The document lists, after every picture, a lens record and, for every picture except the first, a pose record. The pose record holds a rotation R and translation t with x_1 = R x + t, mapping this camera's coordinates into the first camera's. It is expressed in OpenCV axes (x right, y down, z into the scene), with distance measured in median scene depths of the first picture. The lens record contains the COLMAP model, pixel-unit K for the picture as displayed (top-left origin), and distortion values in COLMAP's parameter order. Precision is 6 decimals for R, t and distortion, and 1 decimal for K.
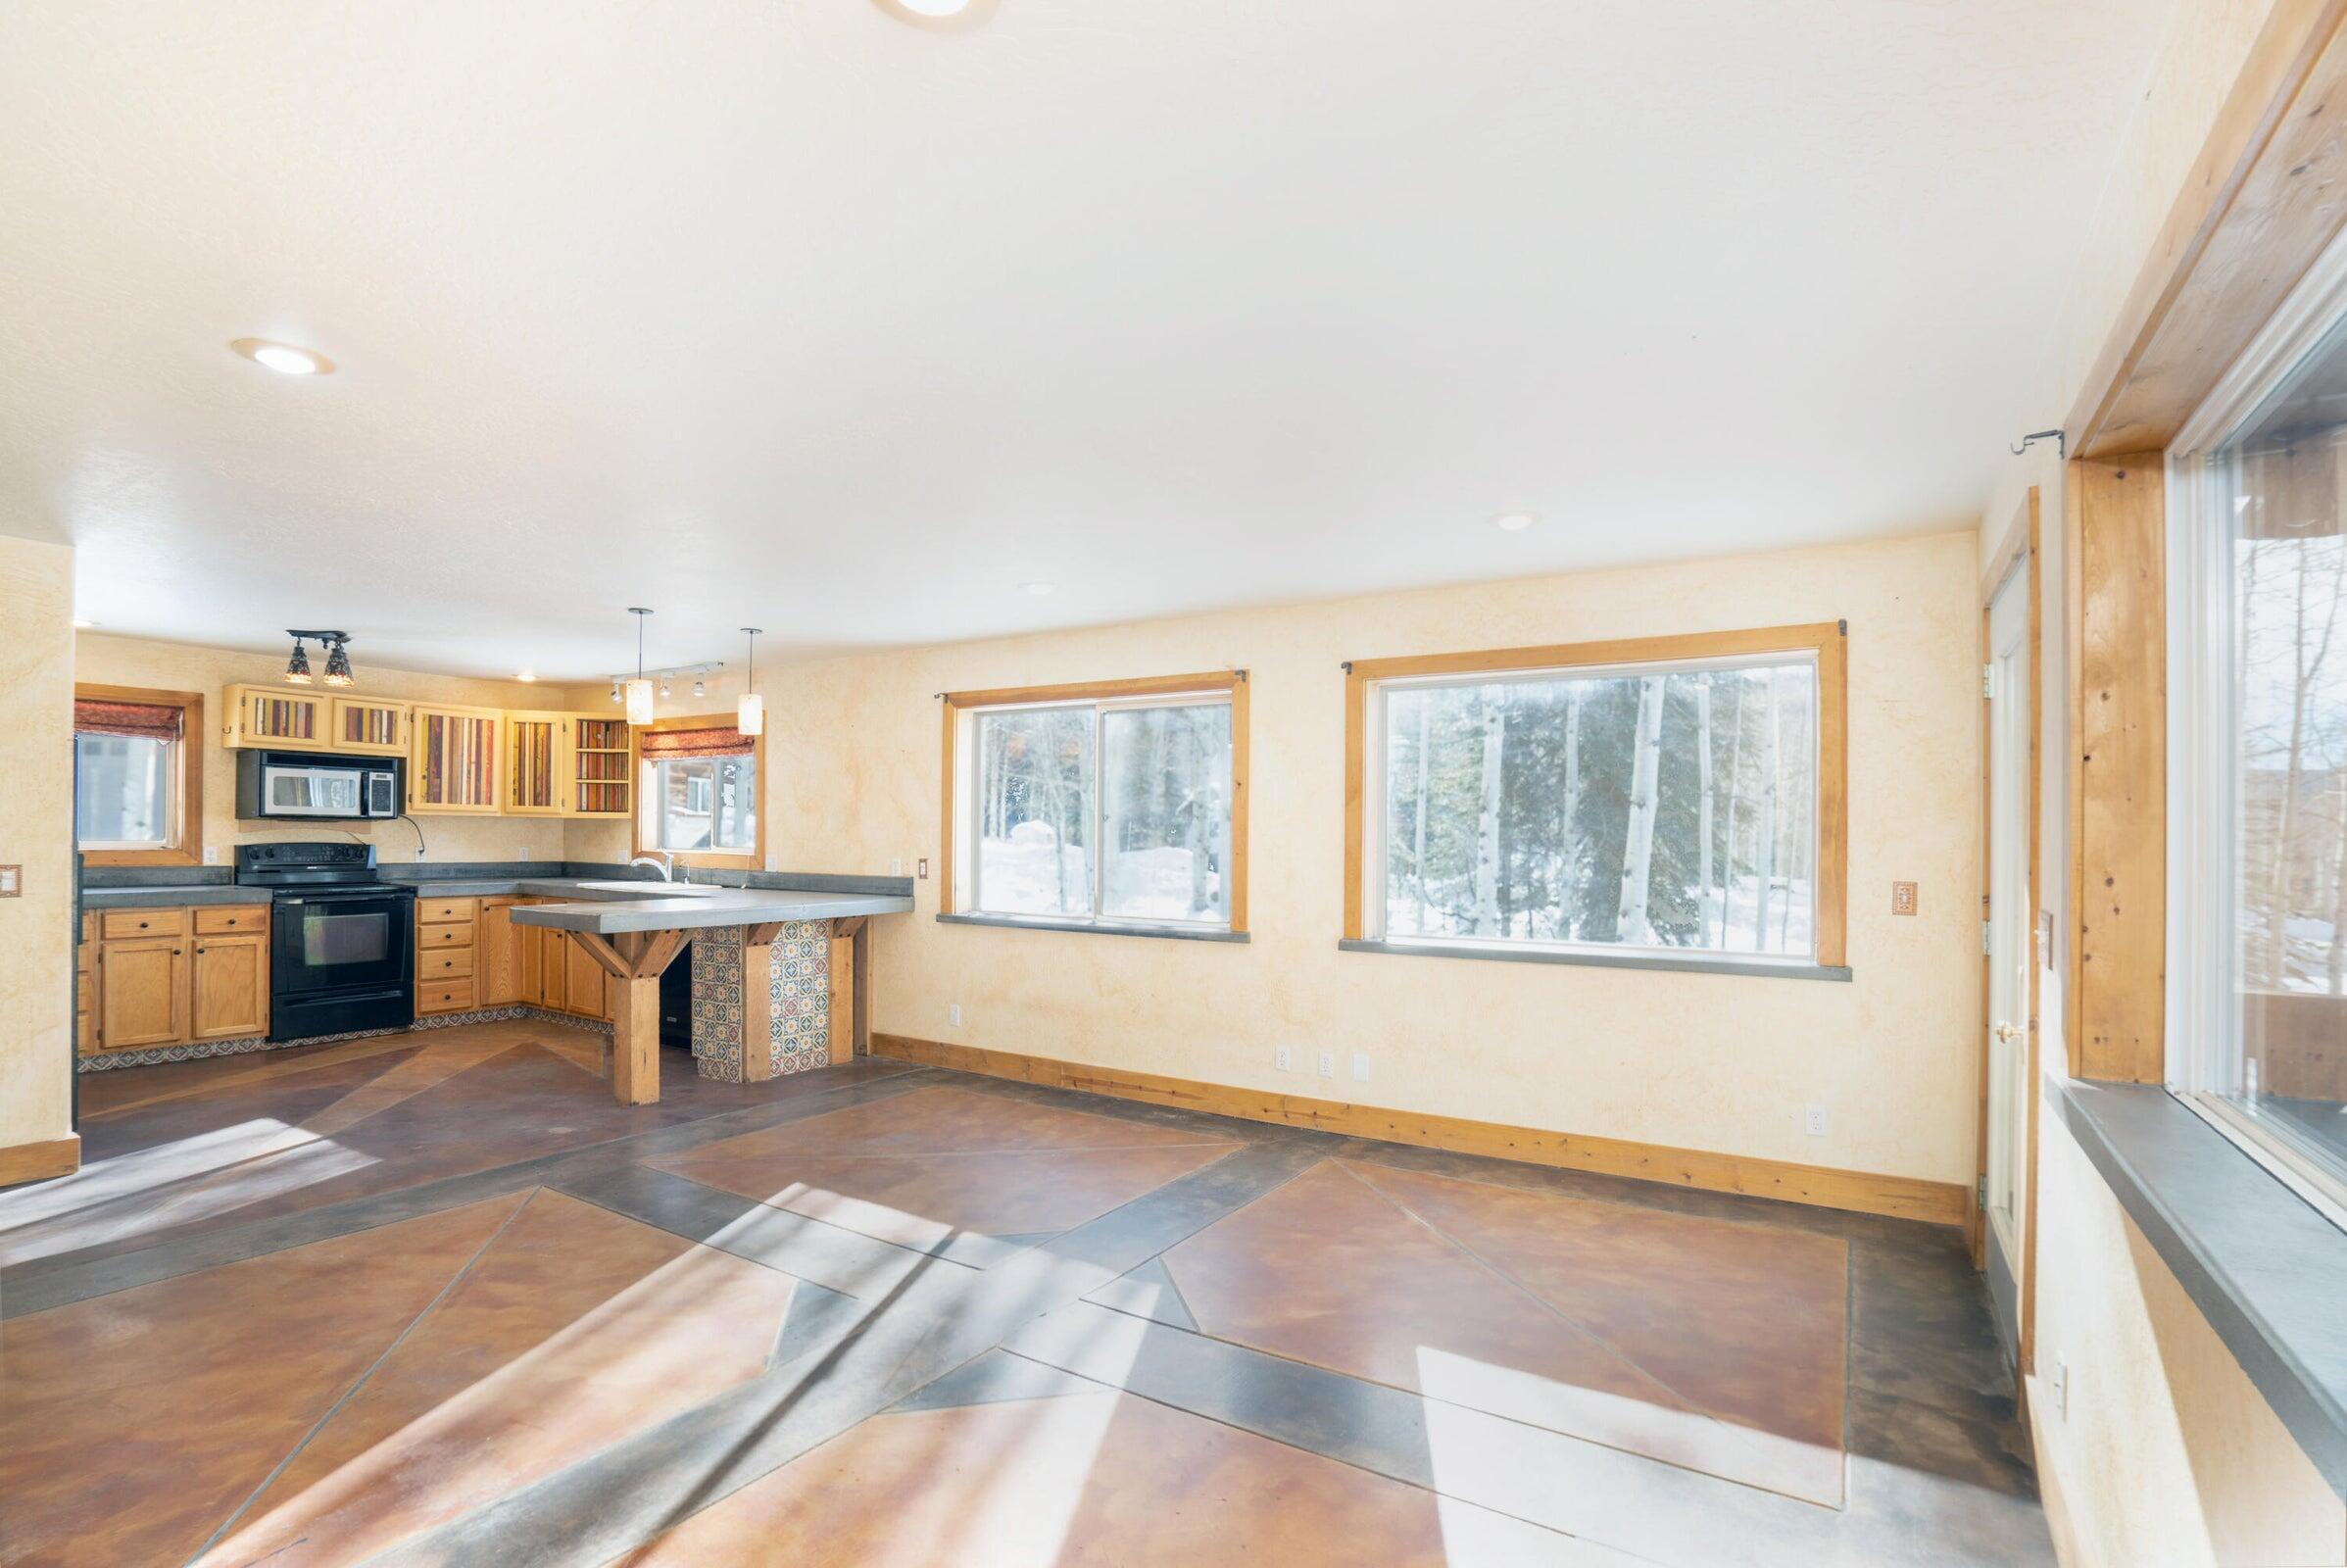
lens RADIAL K [[1110.0, 0, 1137.3], [0, 1110.0, 846.0], [0, 0, 1]] dist [-0.014423, 0.005610]
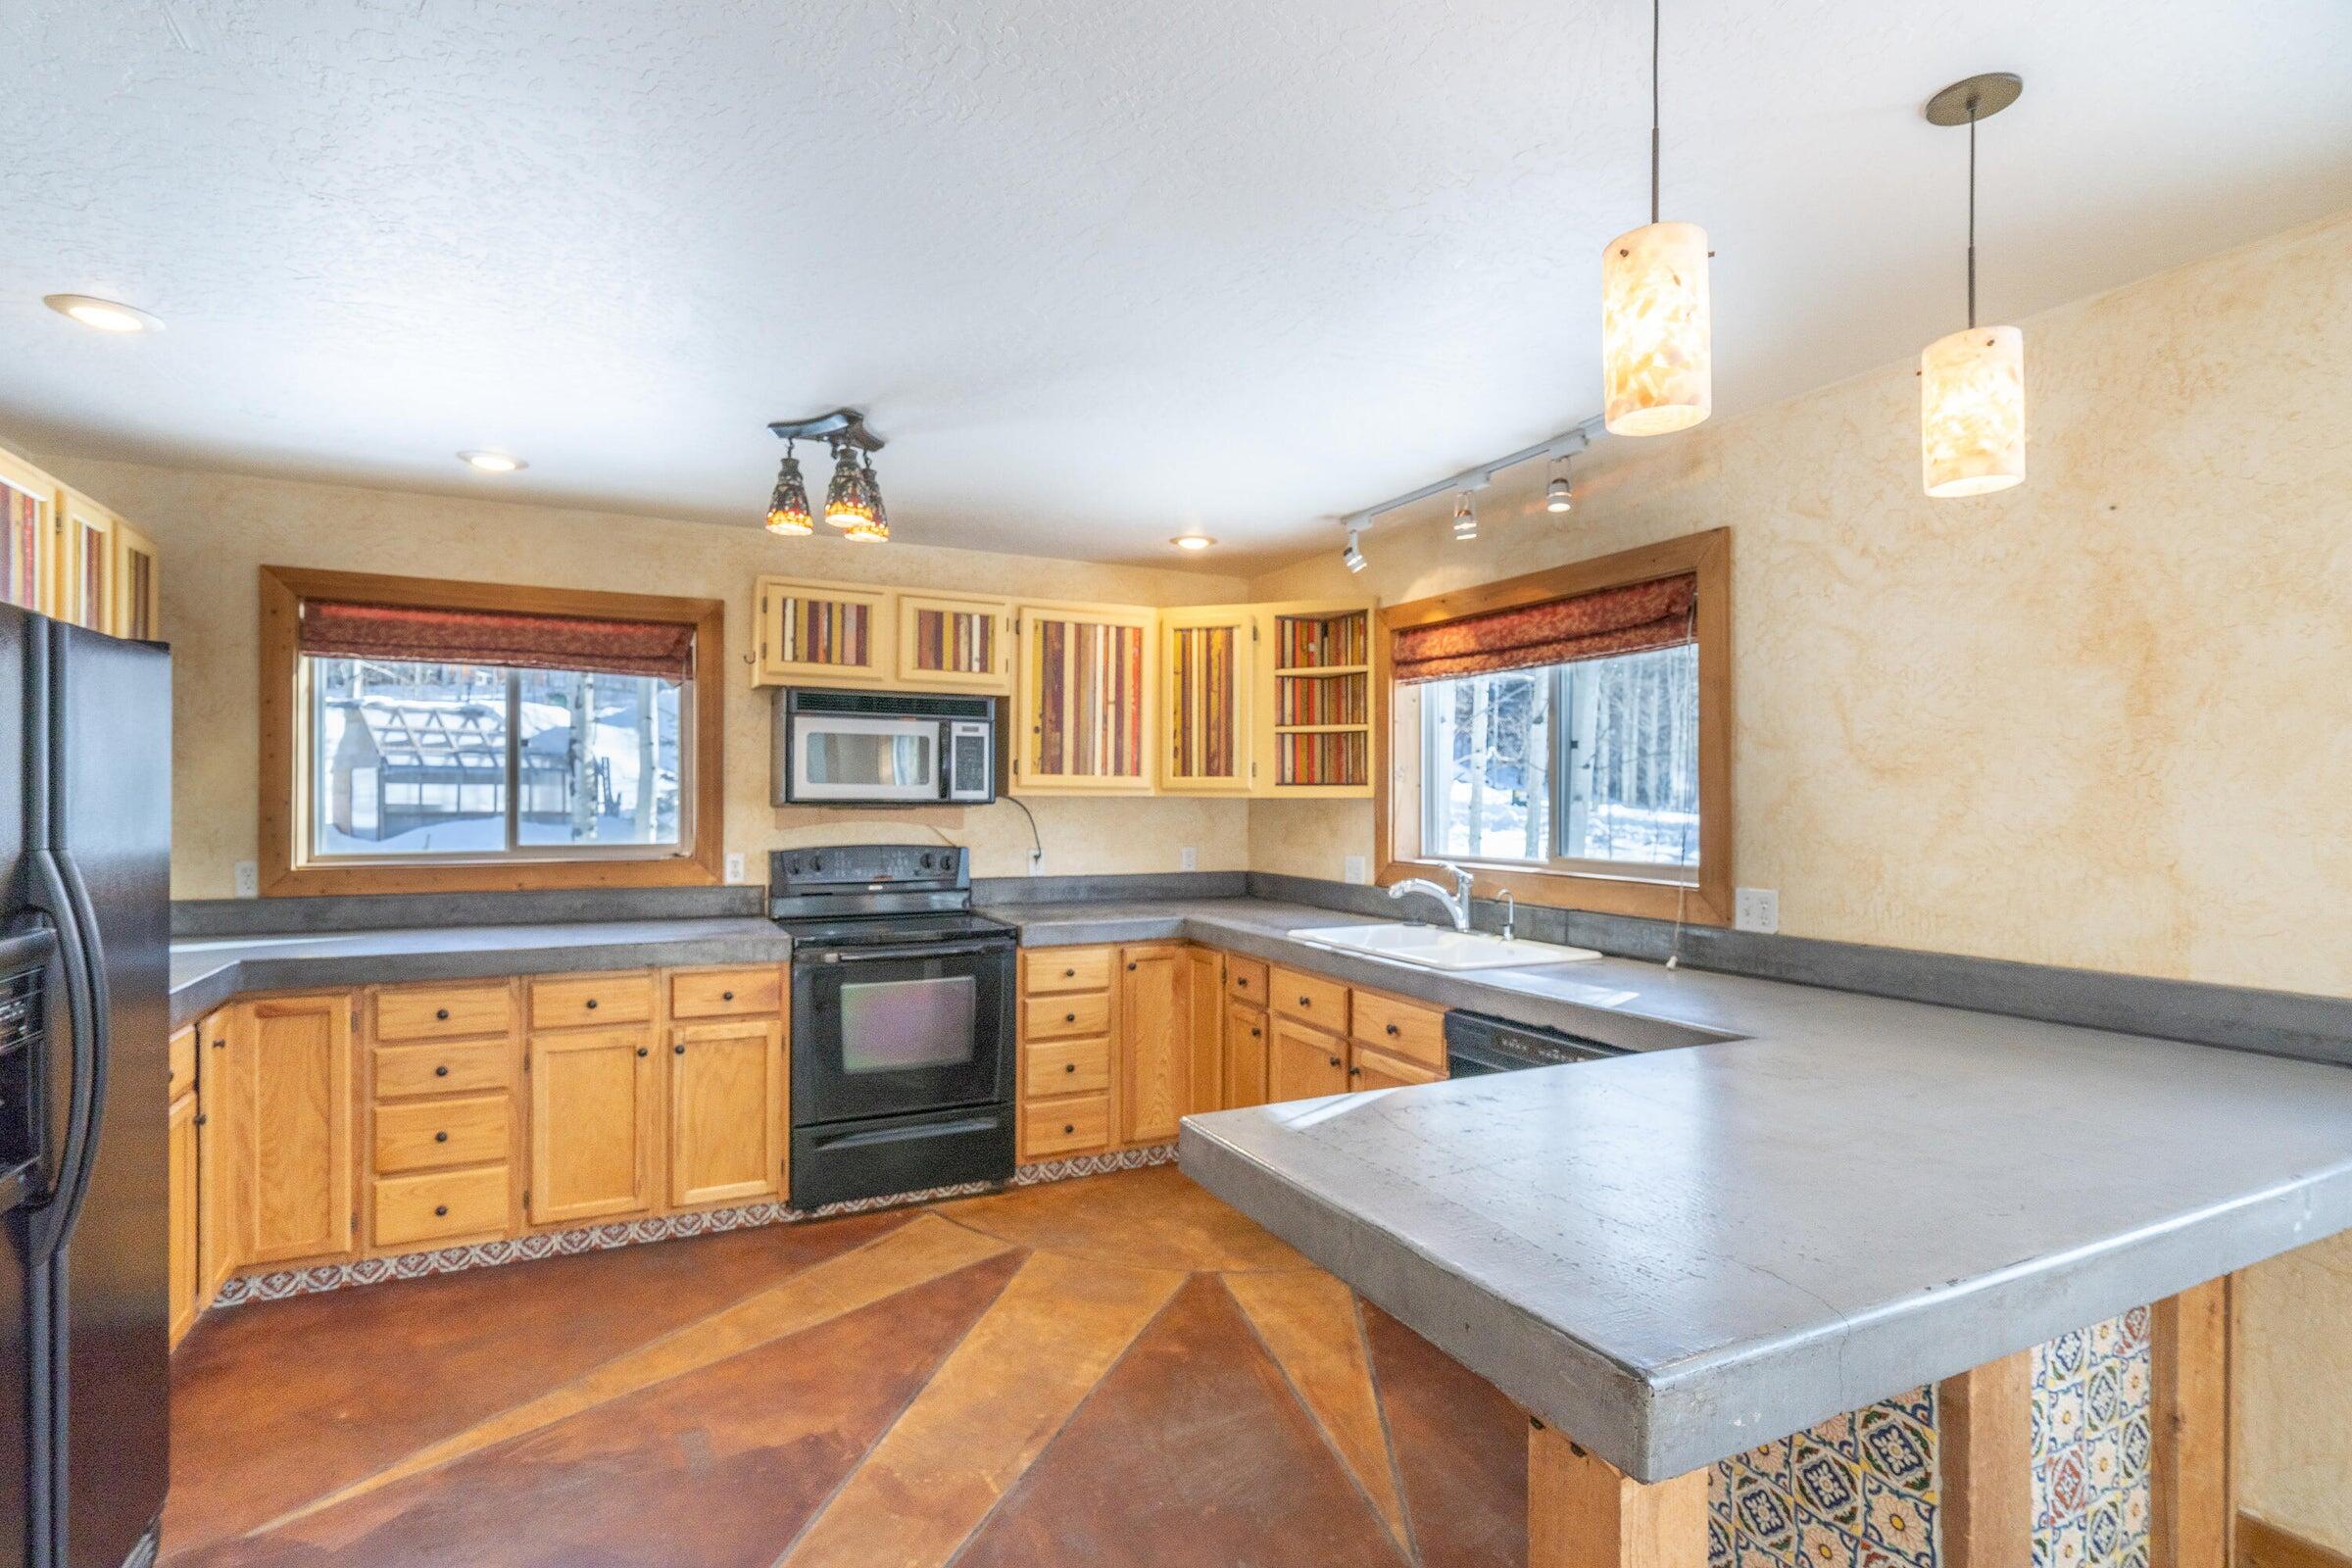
lens RADIAL K [[1112.3, 0, 1115.3], [0, 1112.3, 798.4], [0, 0, 1]] dist [-0.014423, 0.005610]
pose [[0.848060, -0.009675, -0.529812, -0.338465], [0.002316, 0.999891, -0.014551, -0.020222], [0.529895, 0.011113, 0.847991, 0.589112]]
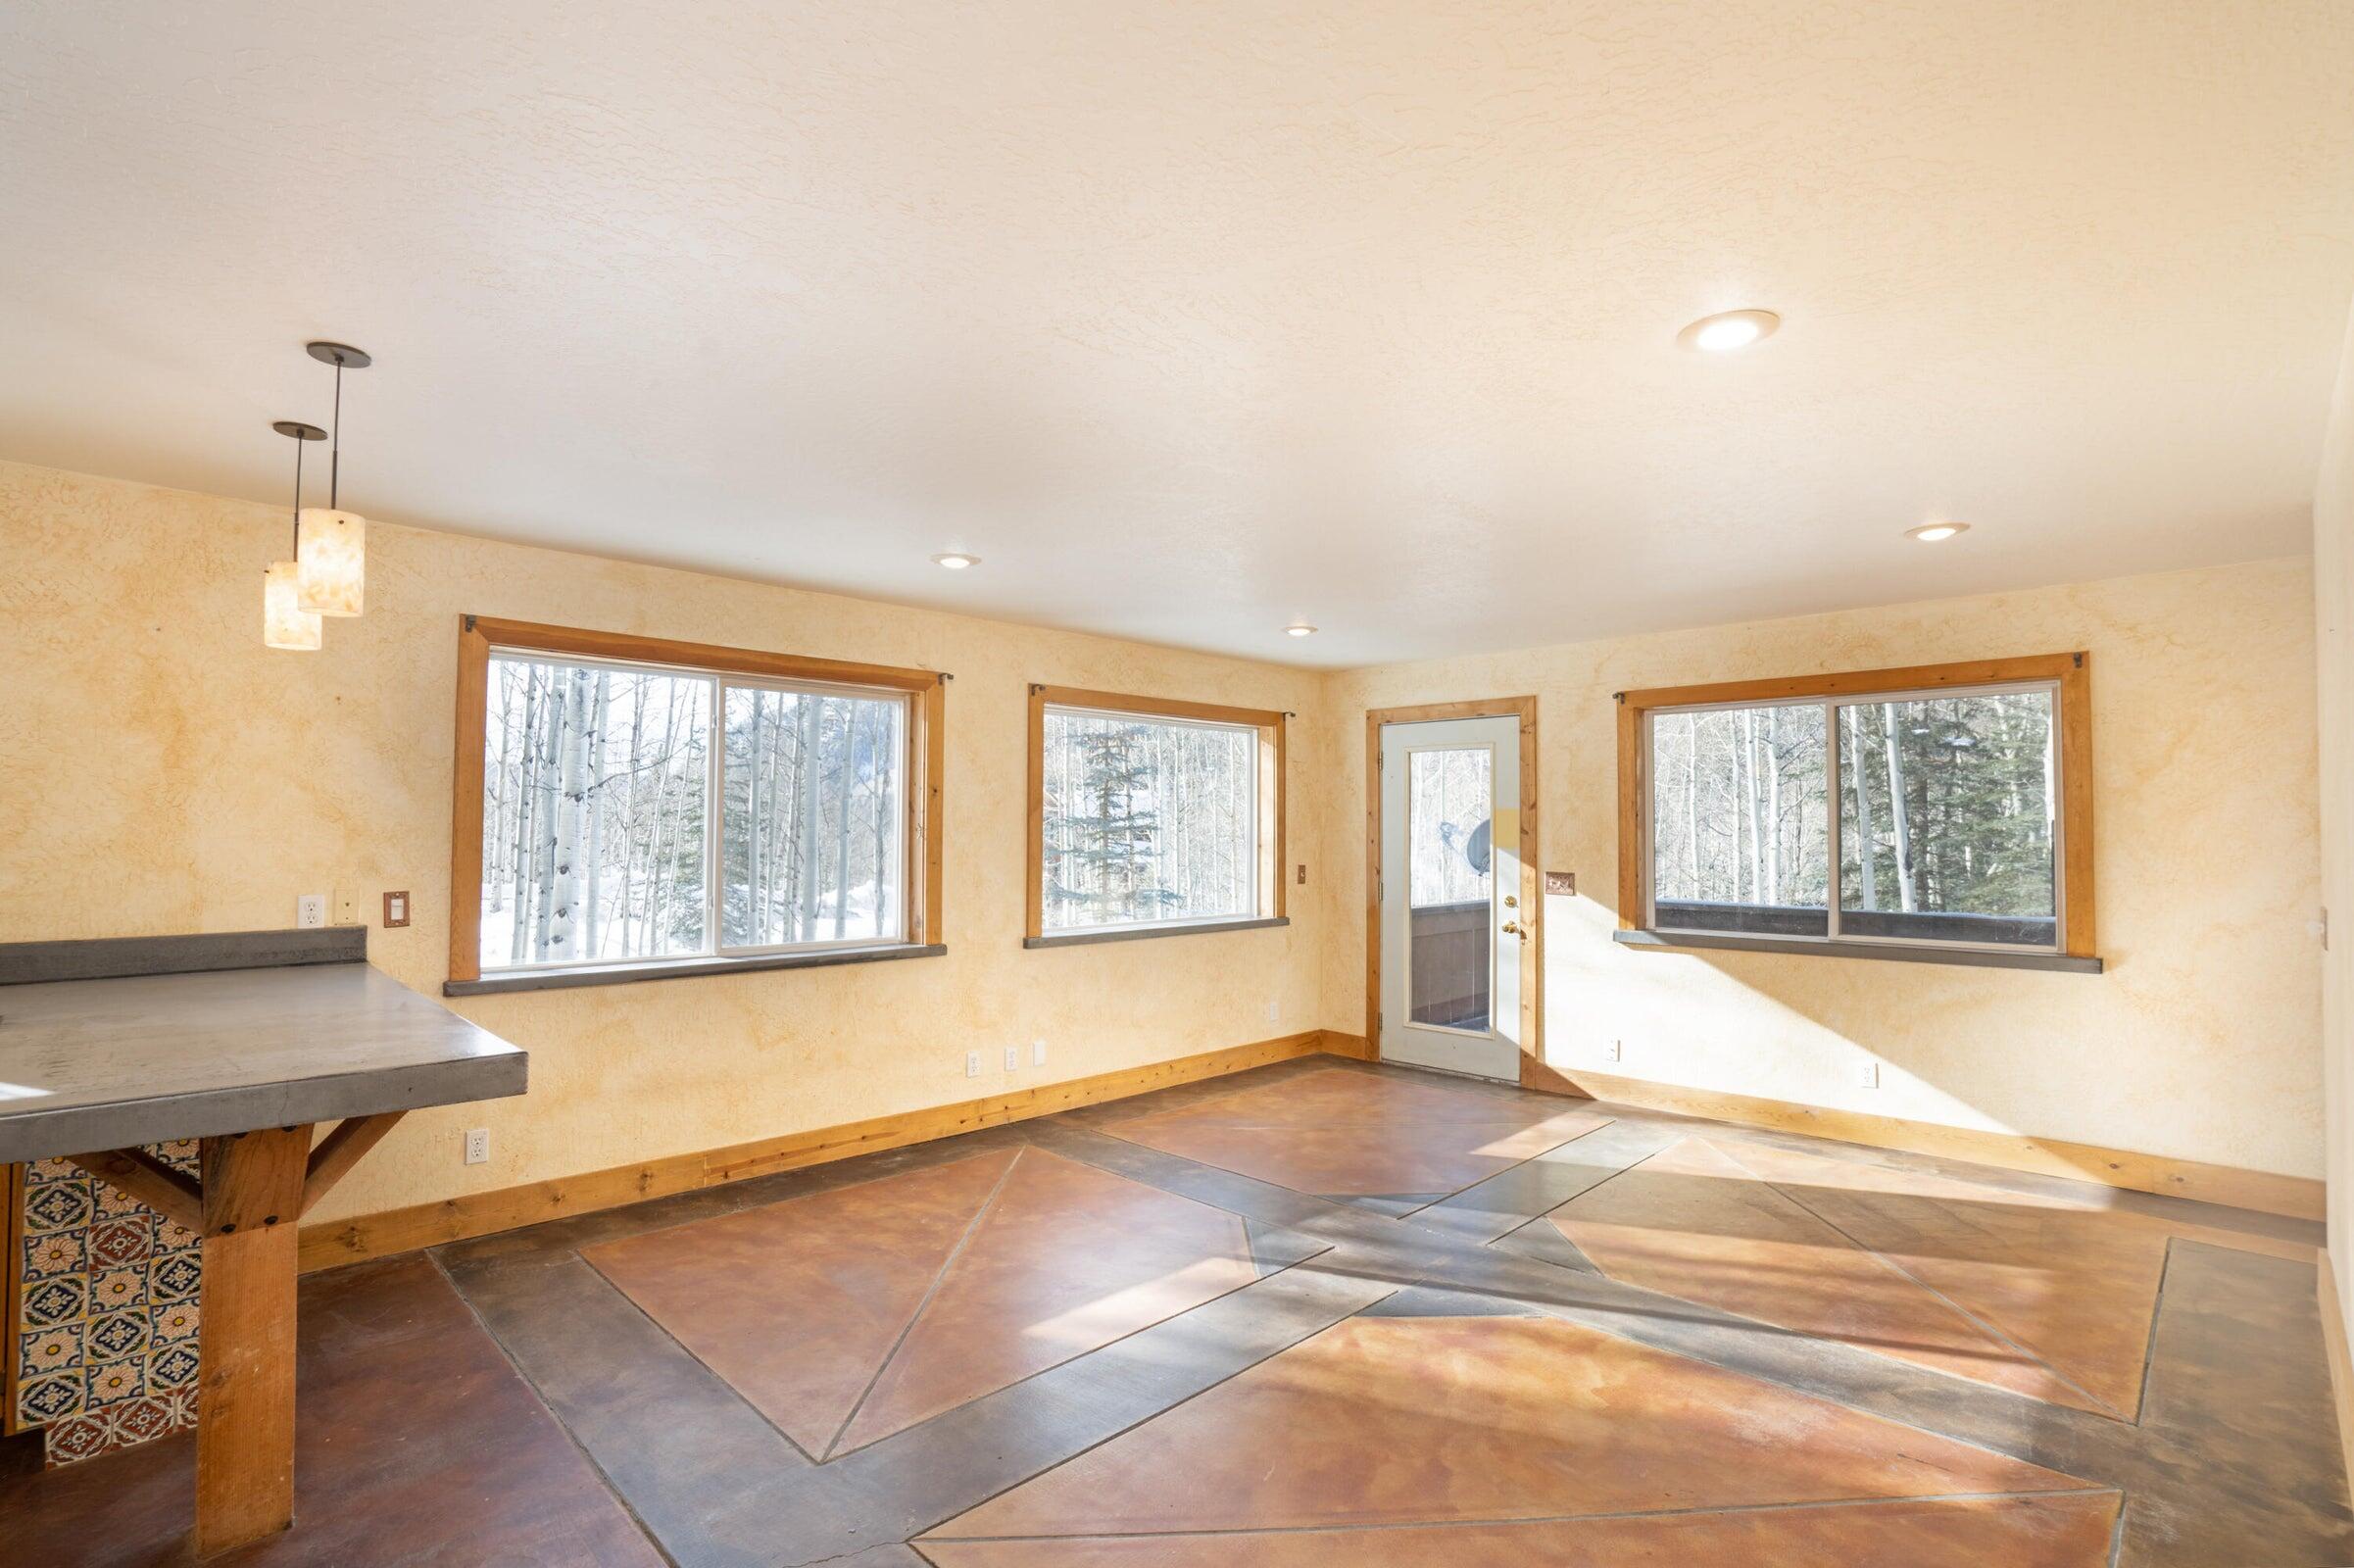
lens RADIAL K [[1113.3, 0, 1207.7], [0, 1113.3, 813.3], [0, 0, 1]] dist [-0.014423, 0.005610]
pose [[0.192951, 0.006252, 0.981188, -0.646080], [0.001547, 0.999977, -0.006676, -0.023597], [-0.981207, 0.002806, 0.192937, 0.467294]]
